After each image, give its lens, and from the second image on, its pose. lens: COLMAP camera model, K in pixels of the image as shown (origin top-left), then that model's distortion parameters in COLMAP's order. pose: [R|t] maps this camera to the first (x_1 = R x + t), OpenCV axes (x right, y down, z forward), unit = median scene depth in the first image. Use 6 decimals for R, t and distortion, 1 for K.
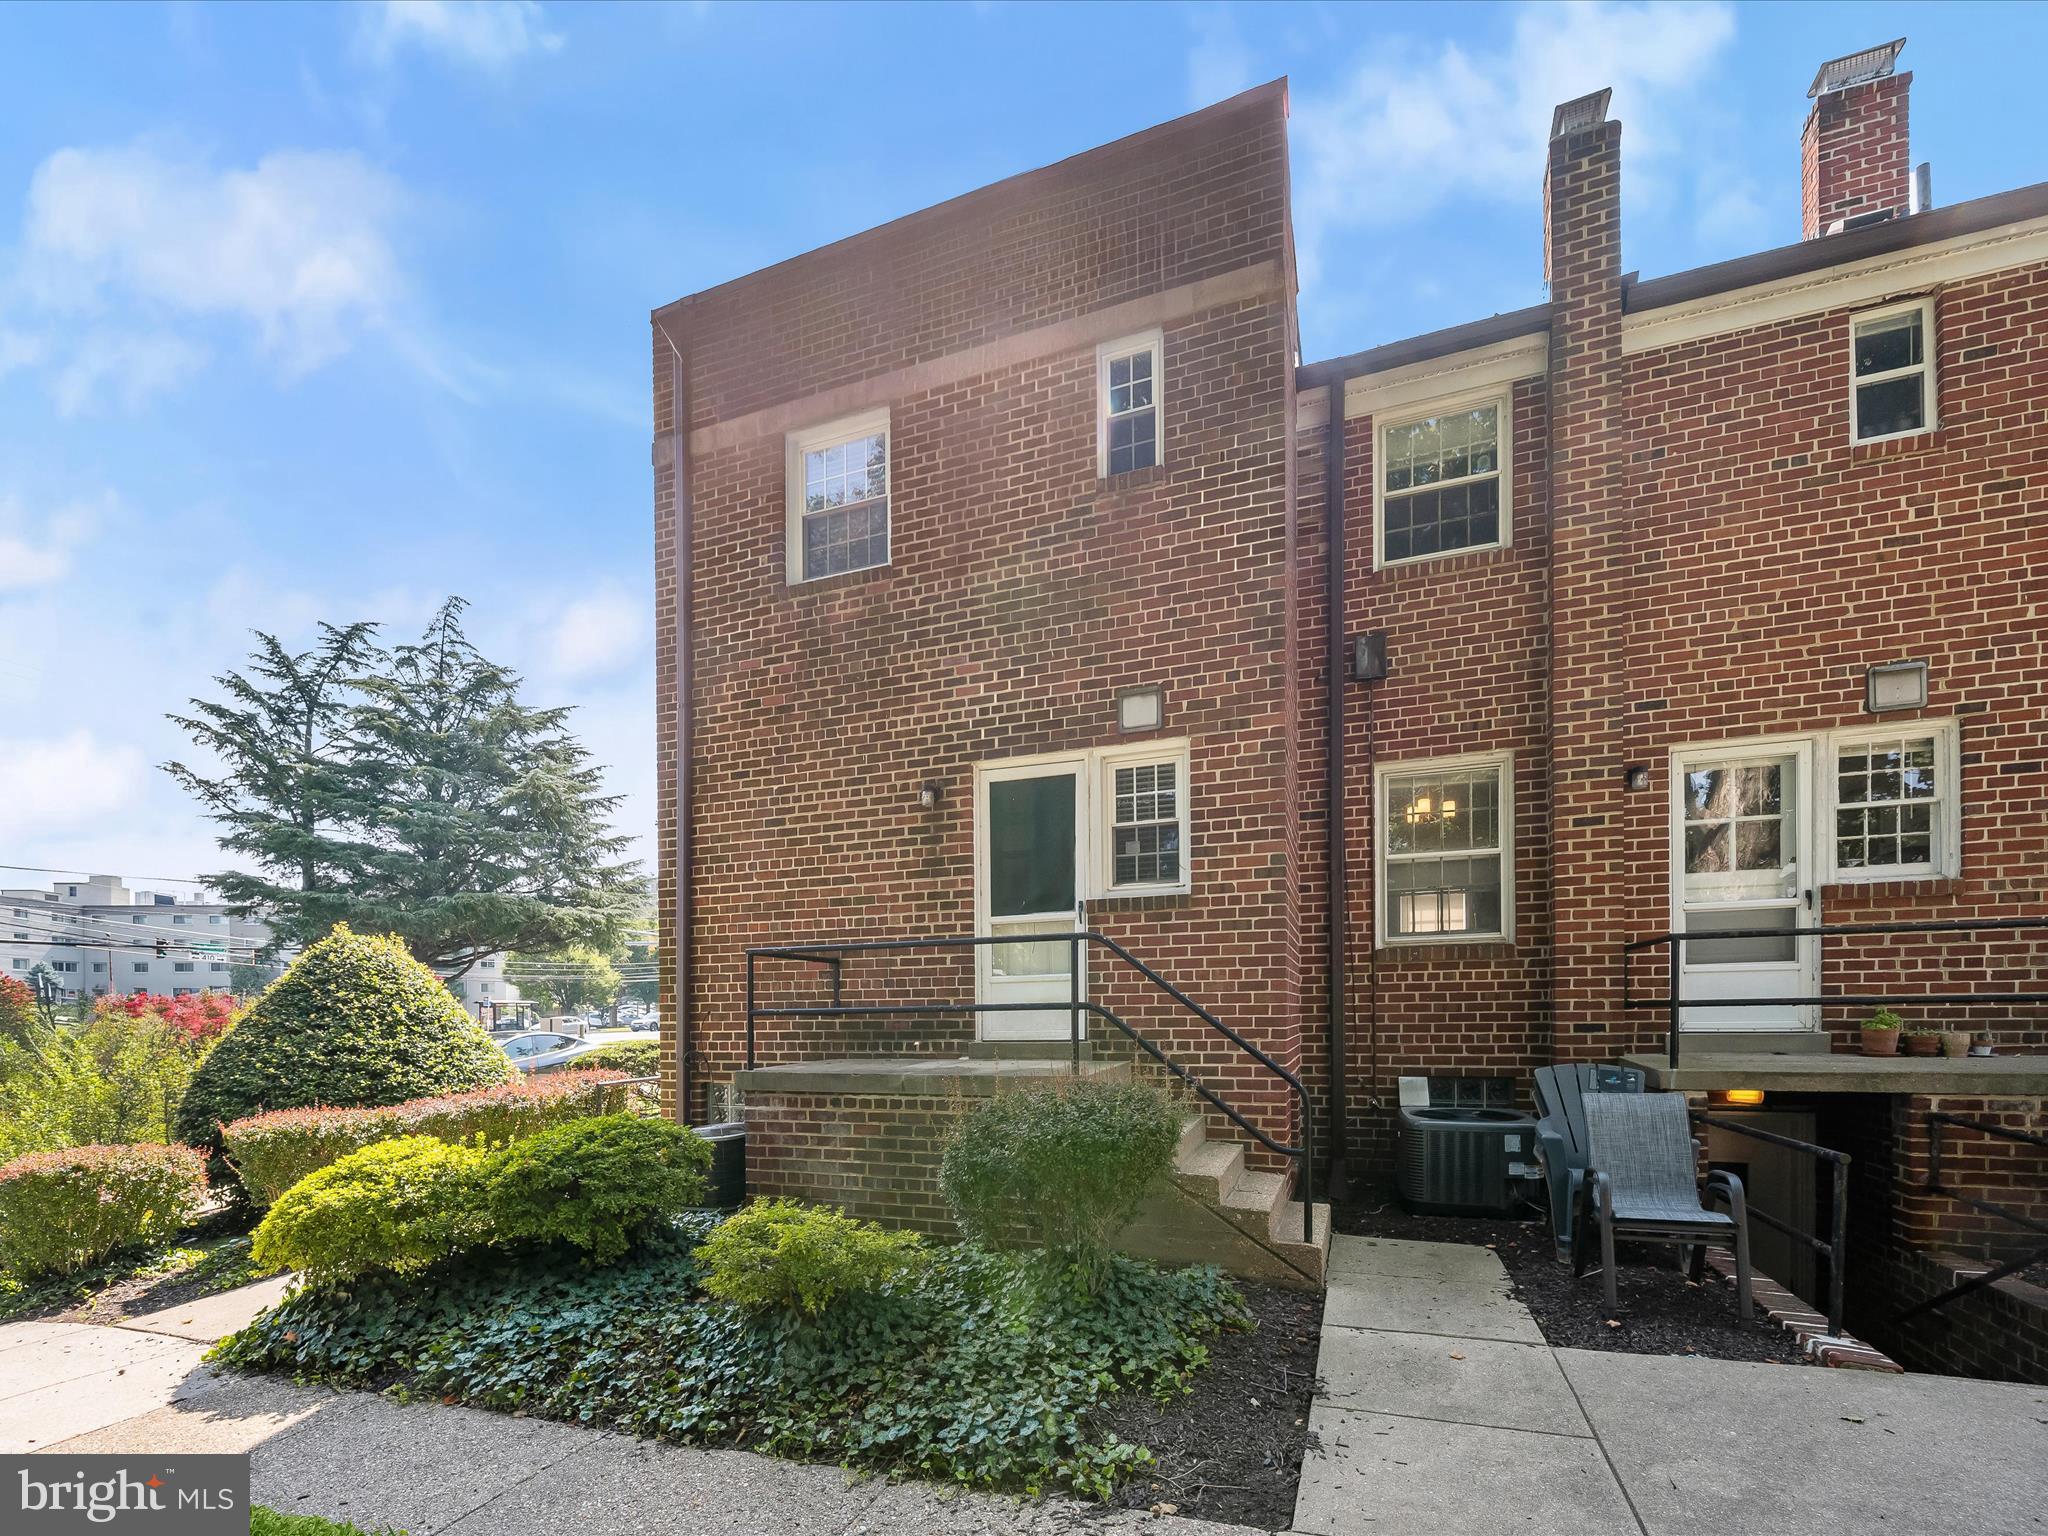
lens RADIAL K [[877.7, 0, 1021.6], [0, 877.7, 736.7], [0, 0, 1]] dist [-0.001906, -0.000034]
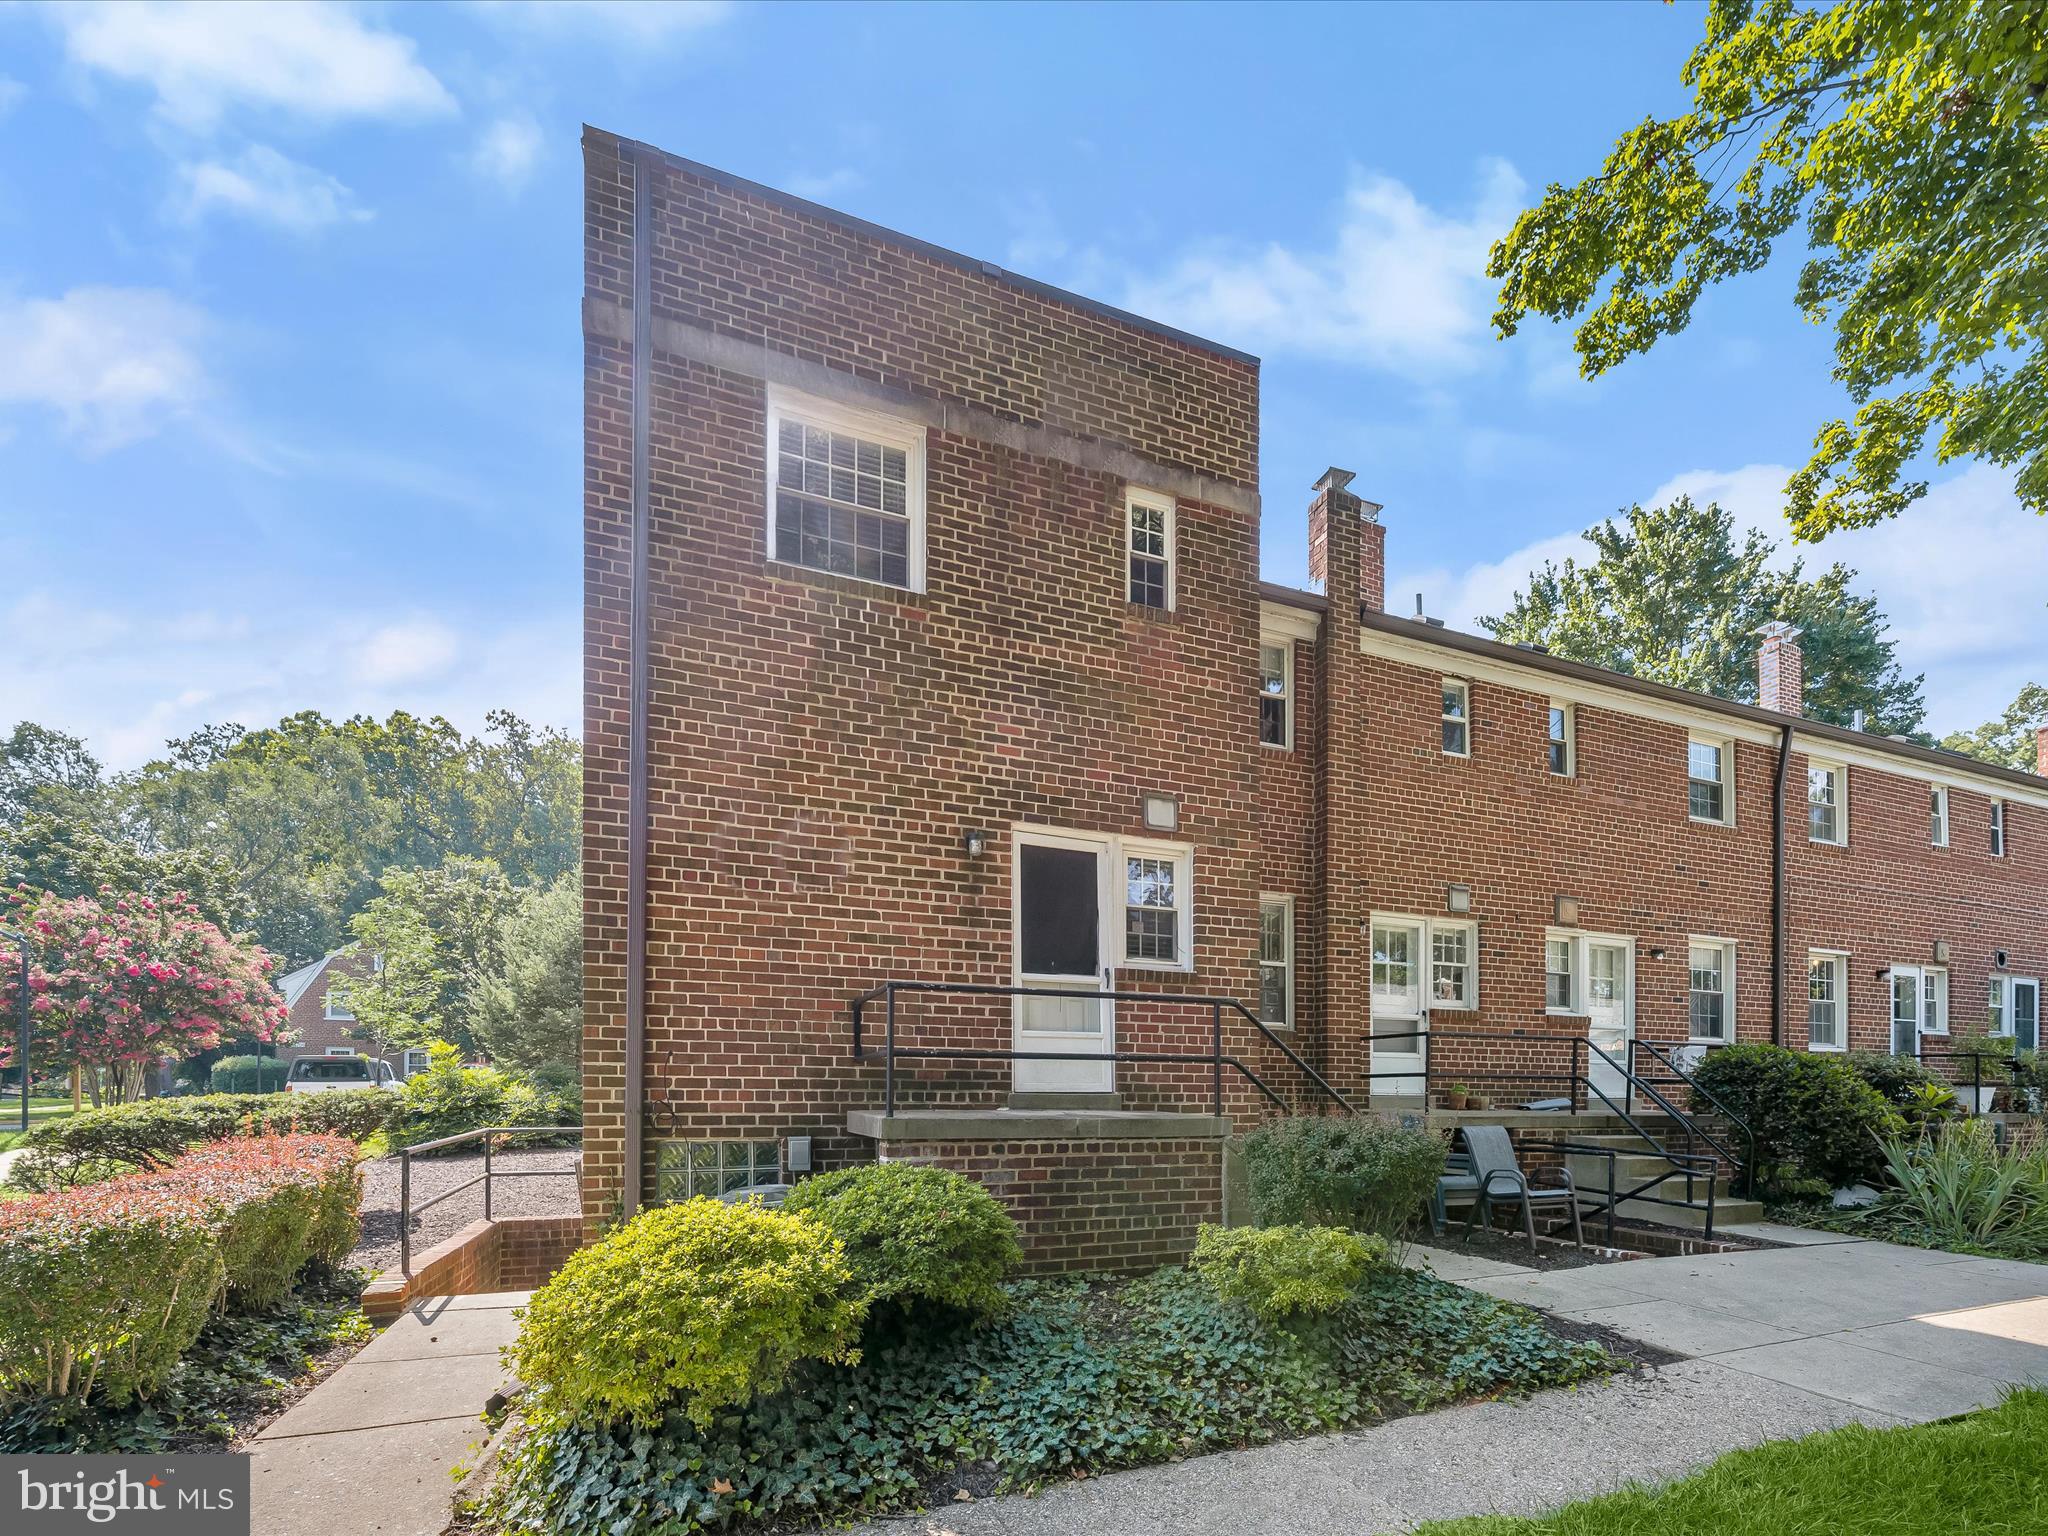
lens RADIAL K [[901.1, 0, 1007.4], [0, 901.1, 775.6], [0, 0, 1]] dist [-0.001940, -0.000140]
pose [[0.727297, 0.246723, 0.640443, -0.786088], [-0.222584, 0.967506, -0.119950, 0.110392], [-0.649227, -0.055314, 0.758581, 0.213414]]
